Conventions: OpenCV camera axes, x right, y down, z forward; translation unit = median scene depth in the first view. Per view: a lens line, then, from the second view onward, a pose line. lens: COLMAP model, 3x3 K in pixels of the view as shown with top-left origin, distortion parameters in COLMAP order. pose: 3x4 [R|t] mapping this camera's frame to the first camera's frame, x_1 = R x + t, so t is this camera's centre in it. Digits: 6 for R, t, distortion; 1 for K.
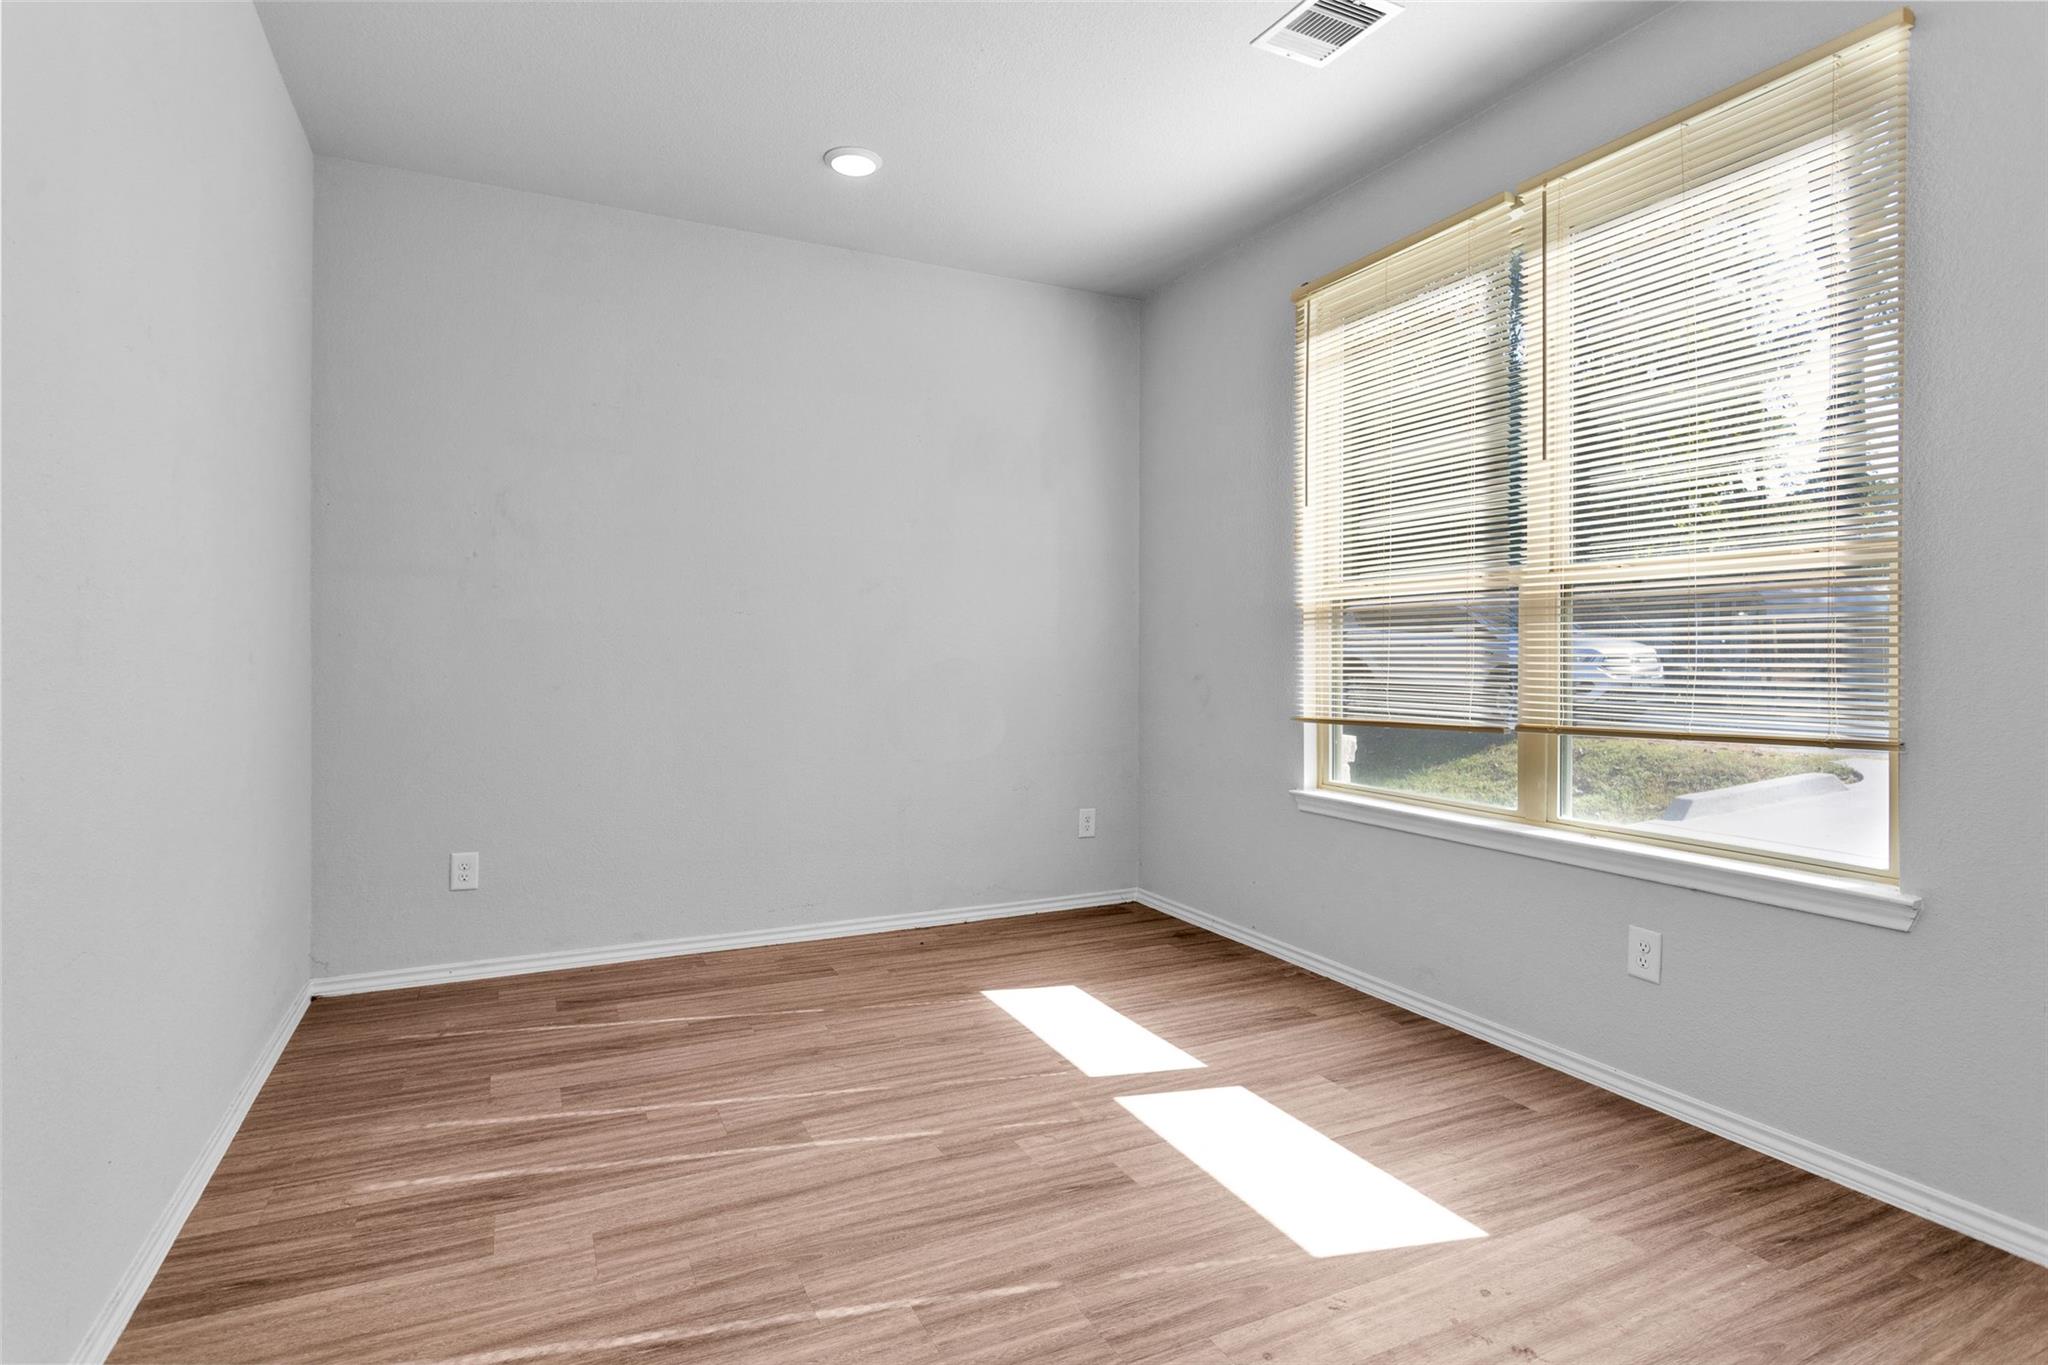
lens RADIAL K [[1051.0, 0, 1028.9], [0, 1051.0, 654.9], [0, 0, 1]] dist [-0.002007, -0.000341]
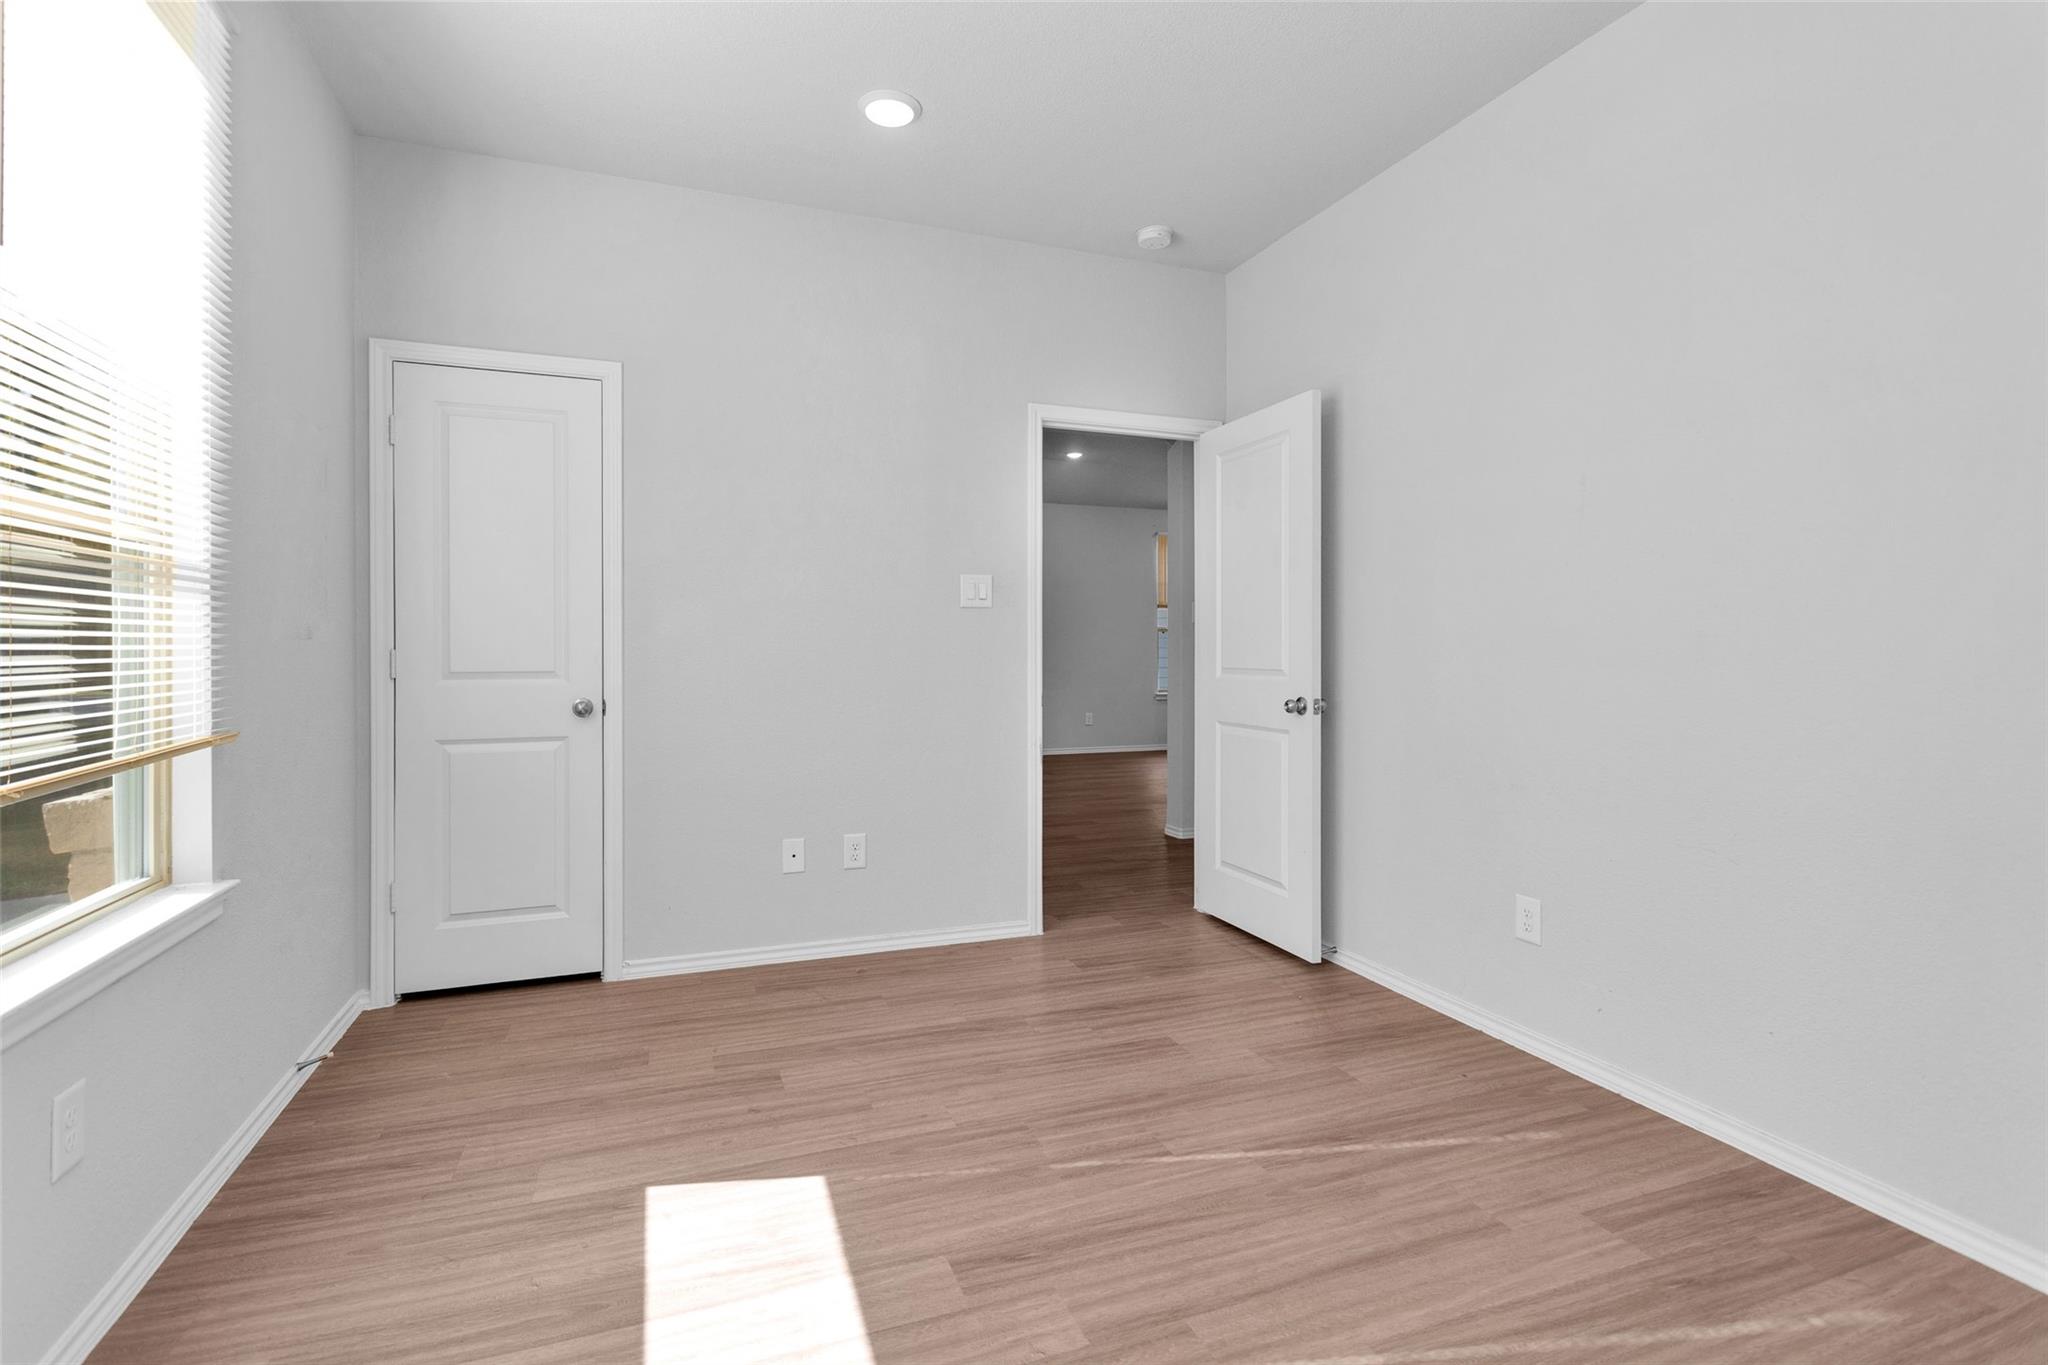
lens RADIAL K [[1051.0, 0, 1028.9], [0, 1051.0, 654.9], [0, 0, 1]] dist [-0.002007, -0.000341]
pose [[-0.996508, -0.007024, 0.083196, -0.033346], [-0.006556, 0.999961, 0.005888, -0.001041], [-0.083234, 0.005322, -0.996516, 1.981334]]
